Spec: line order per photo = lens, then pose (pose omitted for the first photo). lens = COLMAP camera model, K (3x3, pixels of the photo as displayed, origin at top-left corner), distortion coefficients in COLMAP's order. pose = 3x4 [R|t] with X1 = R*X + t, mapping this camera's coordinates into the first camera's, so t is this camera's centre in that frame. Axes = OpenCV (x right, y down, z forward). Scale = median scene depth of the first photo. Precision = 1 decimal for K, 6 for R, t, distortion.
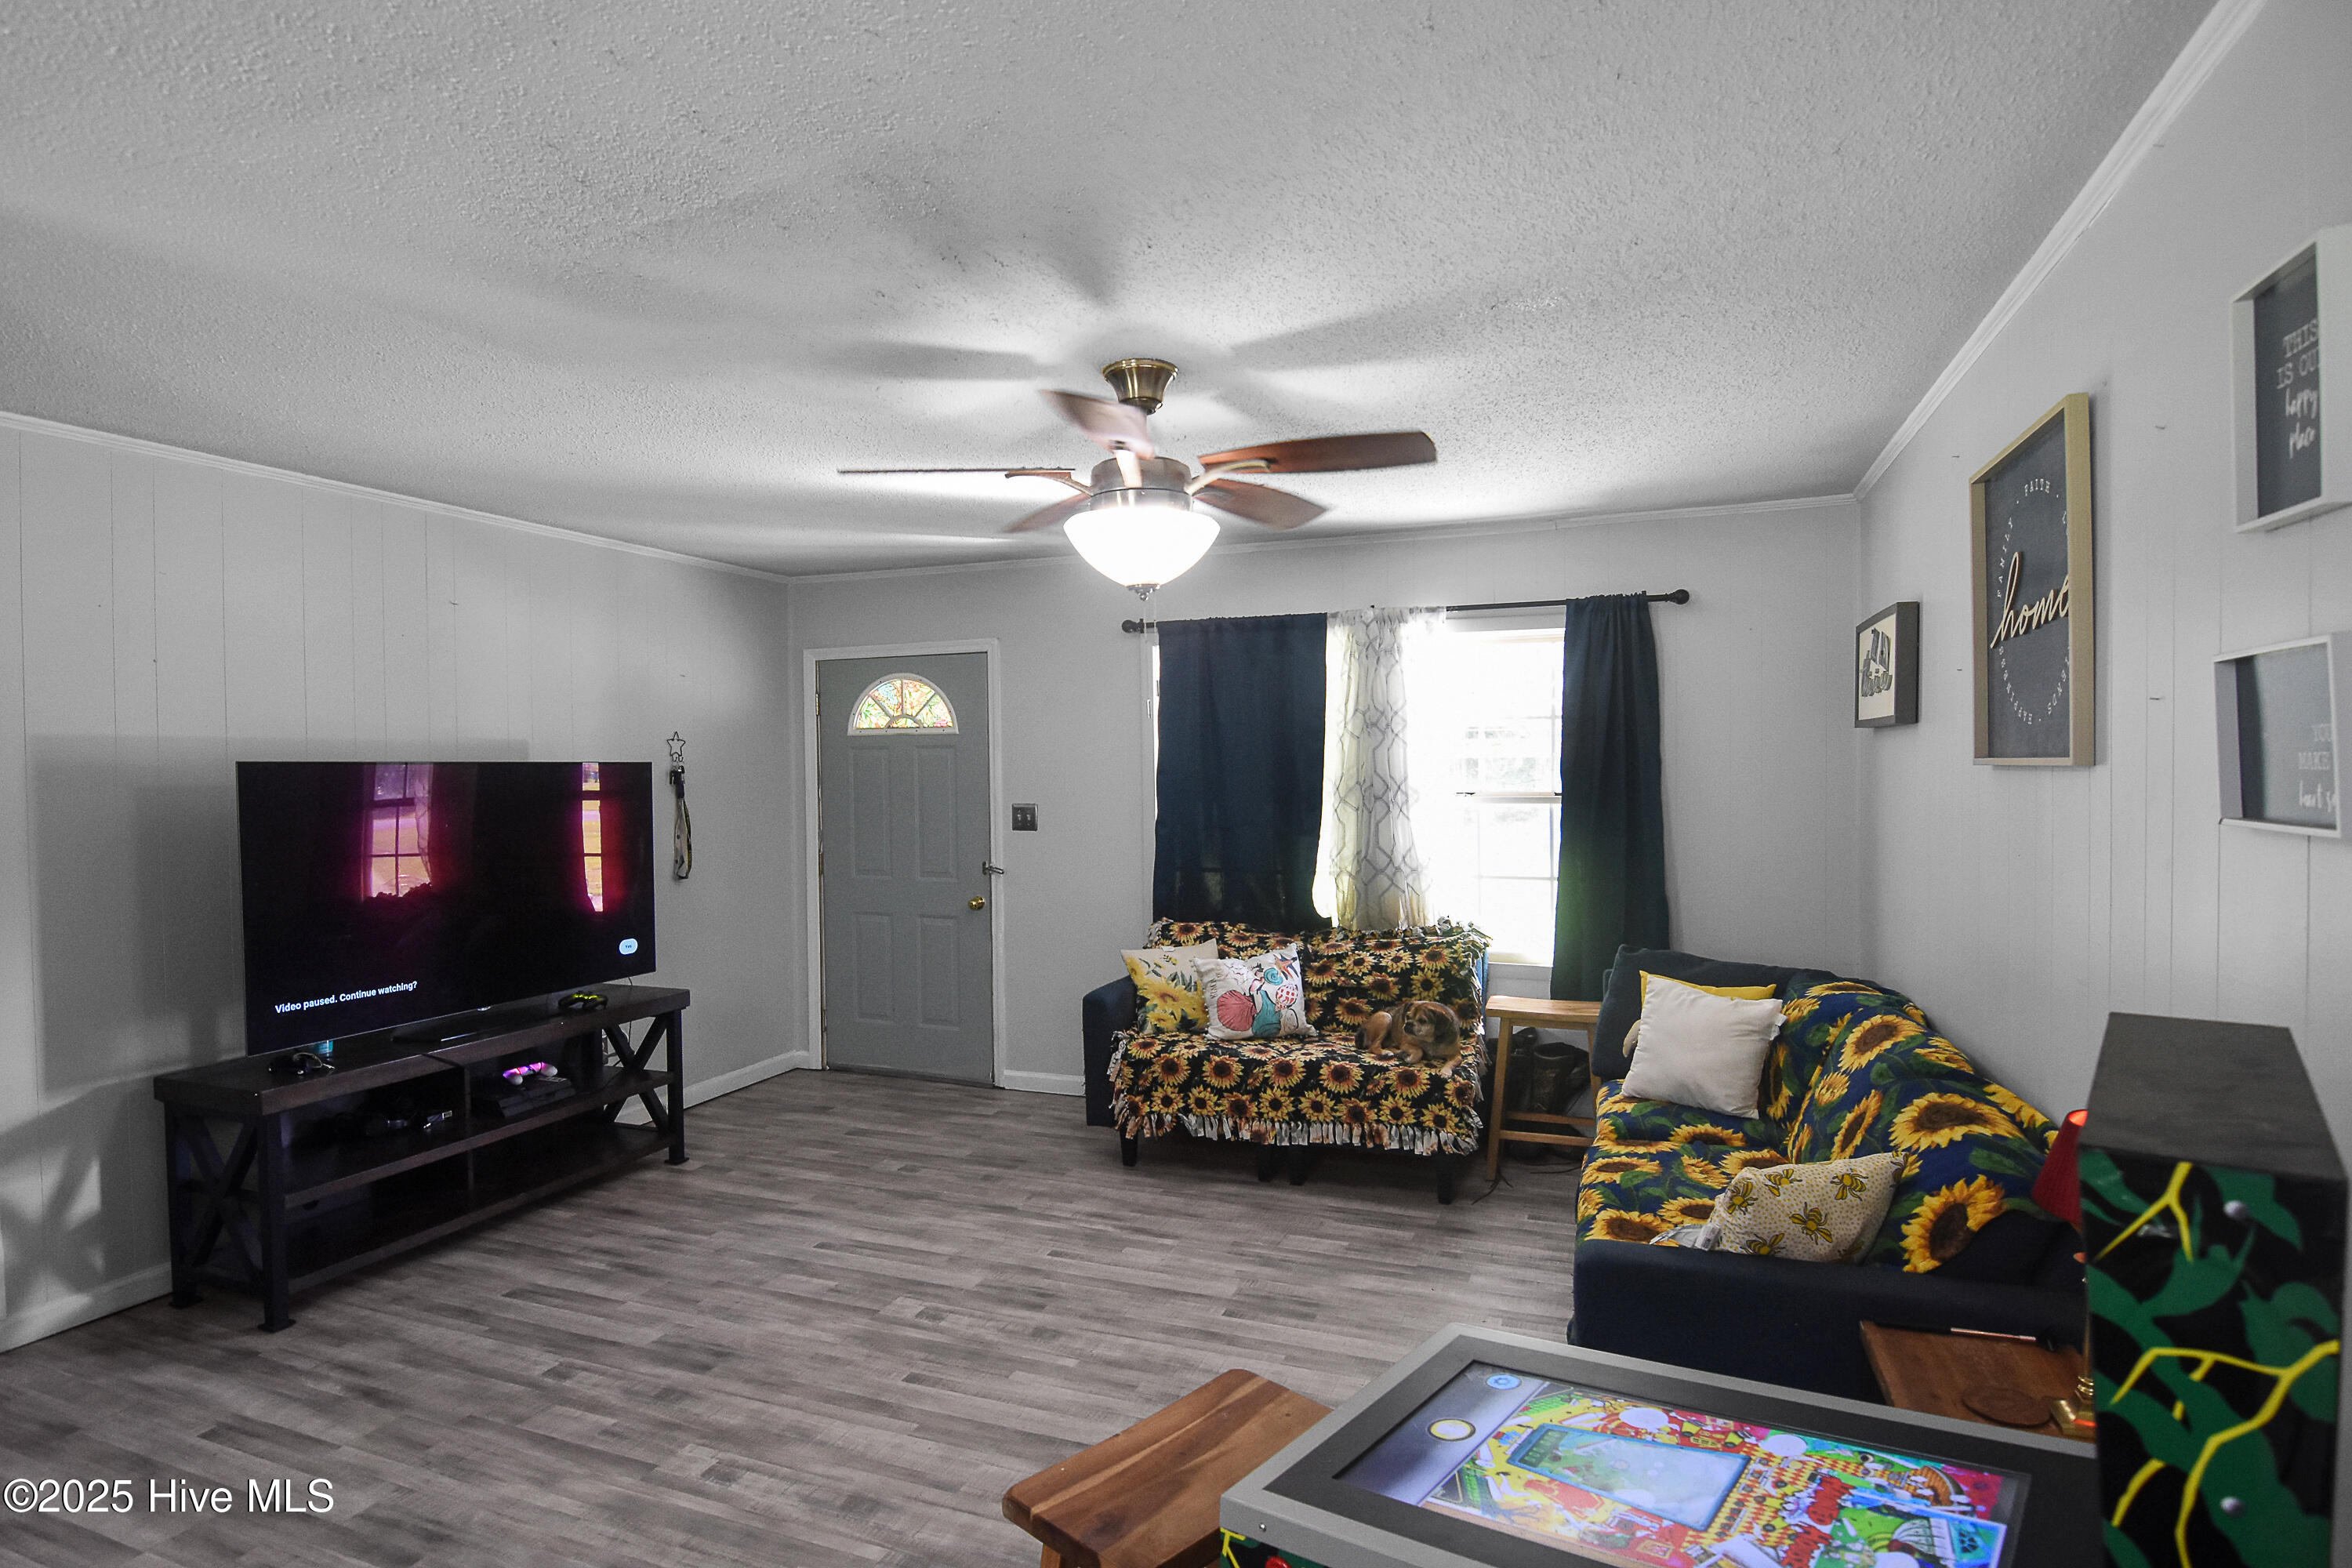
lens RADIAL K [[1182.5, 0, 1195.8], [0, 1182.5, 779.7], [0, 0, 1]] dist [-0.000707, -0.000872]
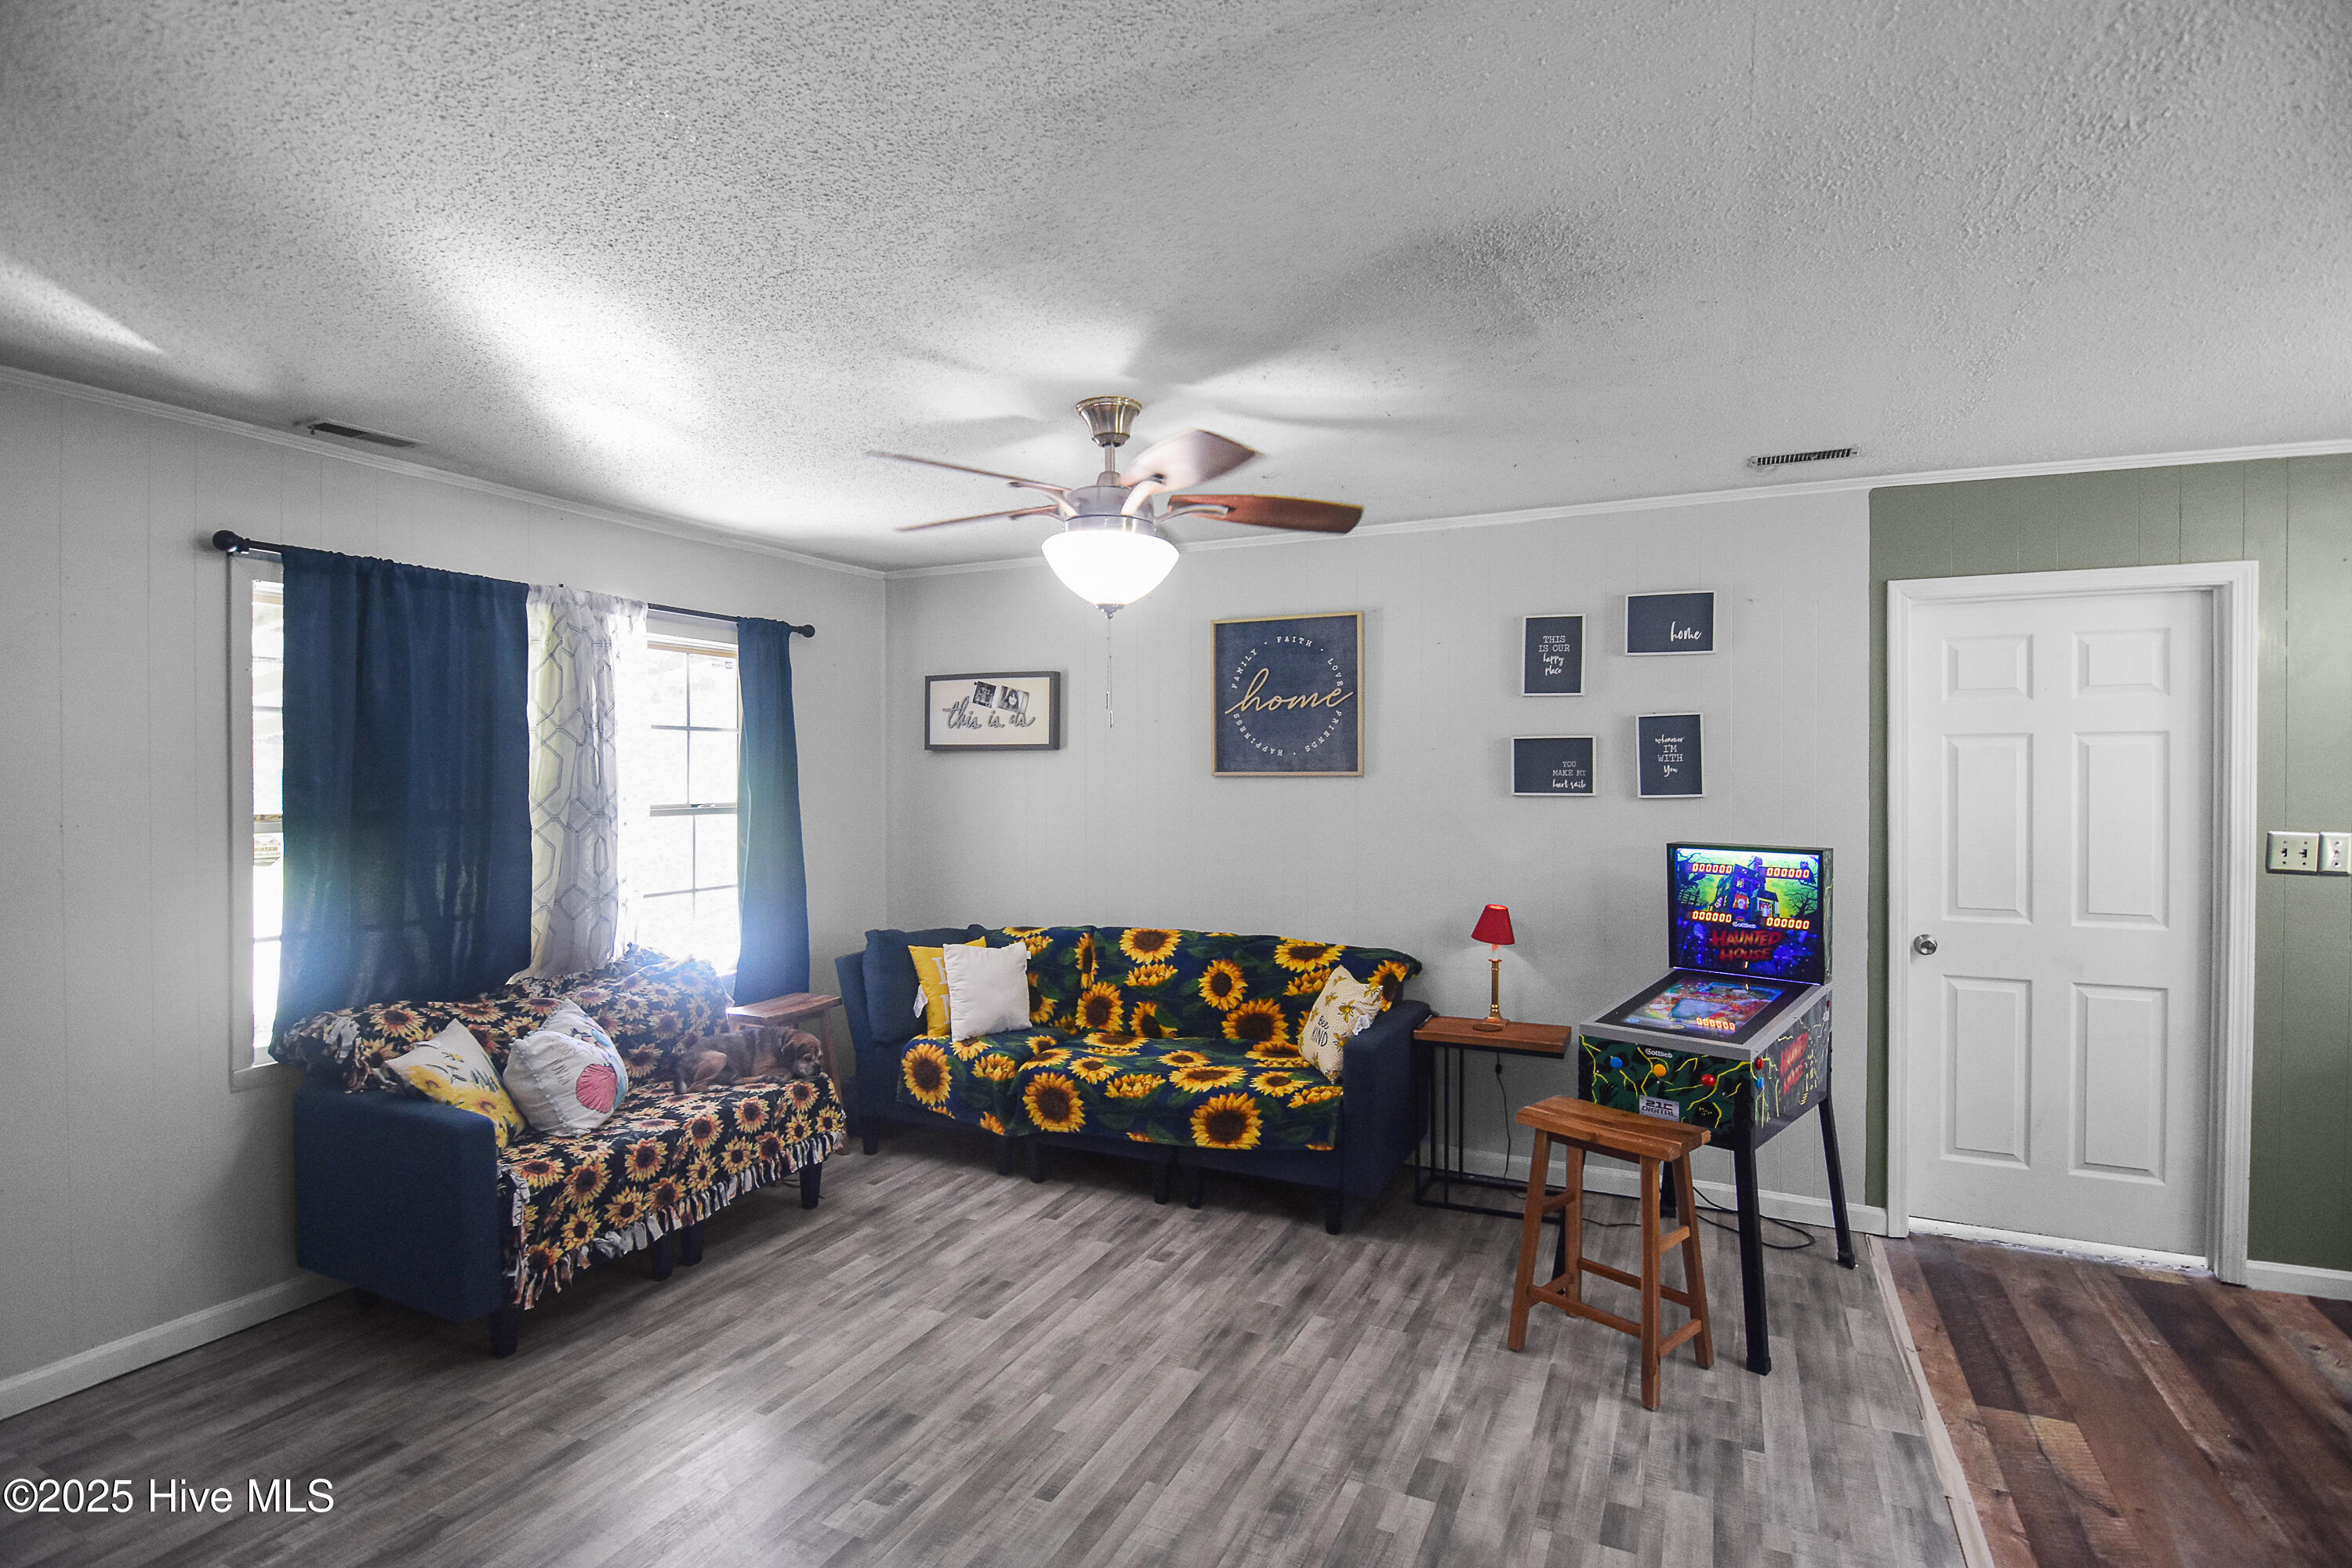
lens RADIAL K [[1182.5, 0, 1188.3], [0, 1182.5, 779.1], [0, 0, 1]] dist [-0.000707, -0.000872]
pose [[0.070522, 0.002886, 0.997506, -0.746940], [0.013296, 0.999904, -0.003833, -0.000951], [-0.997422, 0.013534, 0.070477, 0.576918]]
